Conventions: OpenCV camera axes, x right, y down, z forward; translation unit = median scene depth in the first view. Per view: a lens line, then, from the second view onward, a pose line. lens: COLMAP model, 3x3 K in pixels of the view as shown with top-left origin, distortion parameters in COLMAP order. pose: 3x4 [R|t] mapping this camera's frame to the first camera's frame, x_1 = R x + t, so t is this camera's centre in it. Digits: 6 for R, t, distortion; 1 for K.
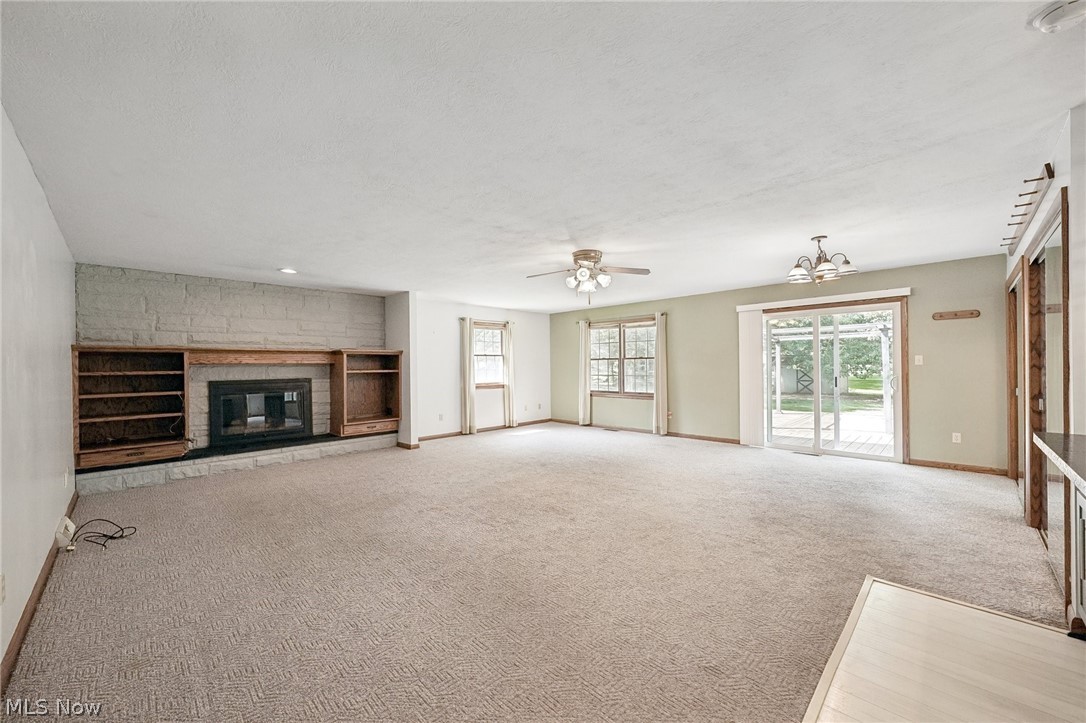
lens RADIAL K [[422.4, 0, 543.0], [0, 422.4, 365.0], [0, 0, 1]] dist [0.009725, -0.000139]
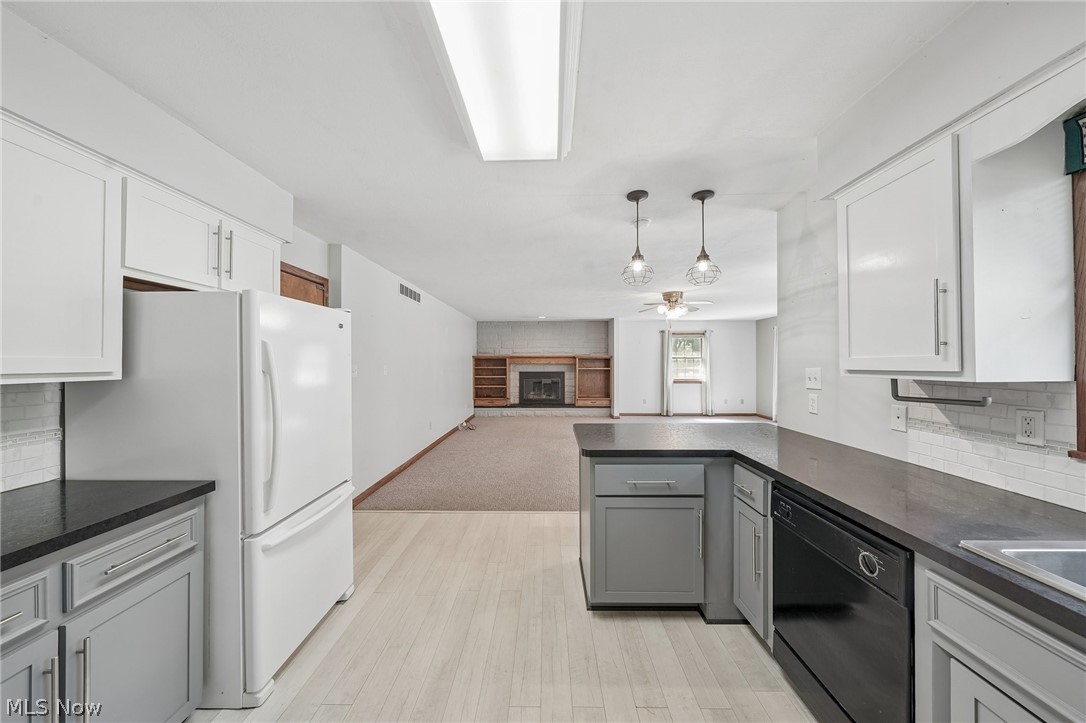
lens RADIAL K [[373.5, 0, 547.8], [0, 373.5, 363.5], [0, 0, 1]] dist [0.000298, 0.000359]
pose [[0.687981, 0.012288, -0.725625, 0.565508], [-0.006656, 0.999921, 0.010622, -0.020430], [0.725698, -0.002478, 0.688009, -0.137289]]
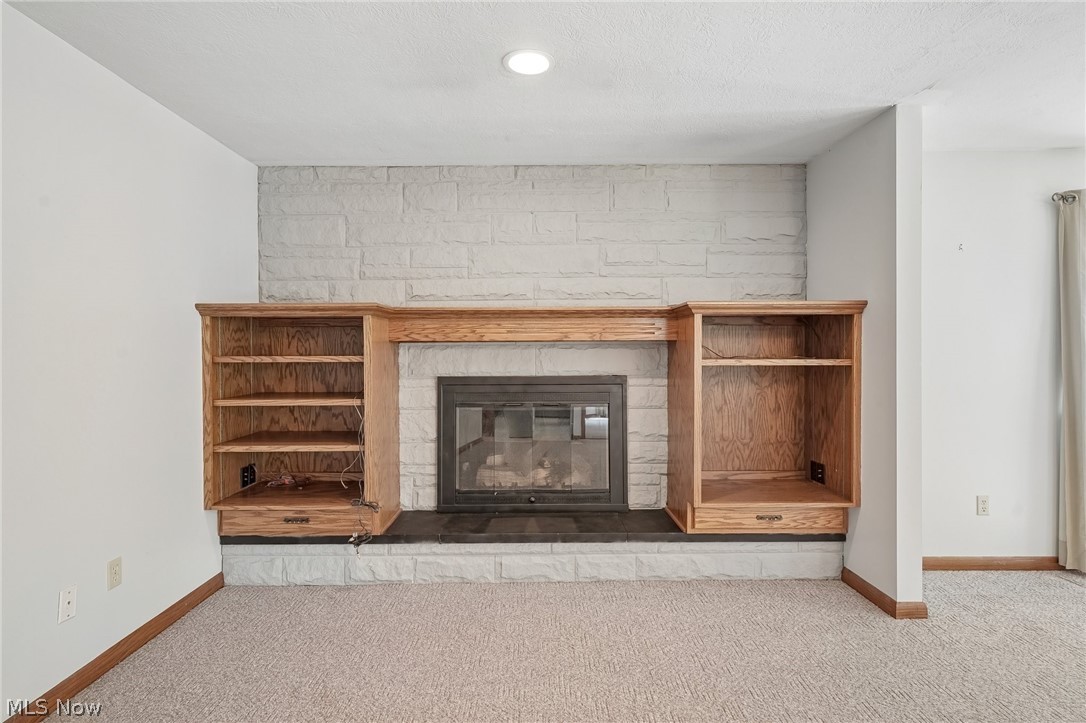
lens RADIAL K [[501.0, 0, 544.9], [0, 501.0, 354.8], [0, 0, 1]] dist [-0.000411, 0.000025]
pose [[0.700758, 0.012224, -0.713294, -0.255463], [-0.003440, 0.999899, 0.013756, 0.003726], [0.713391, -0.007186, 0.700730, 0.612116]]
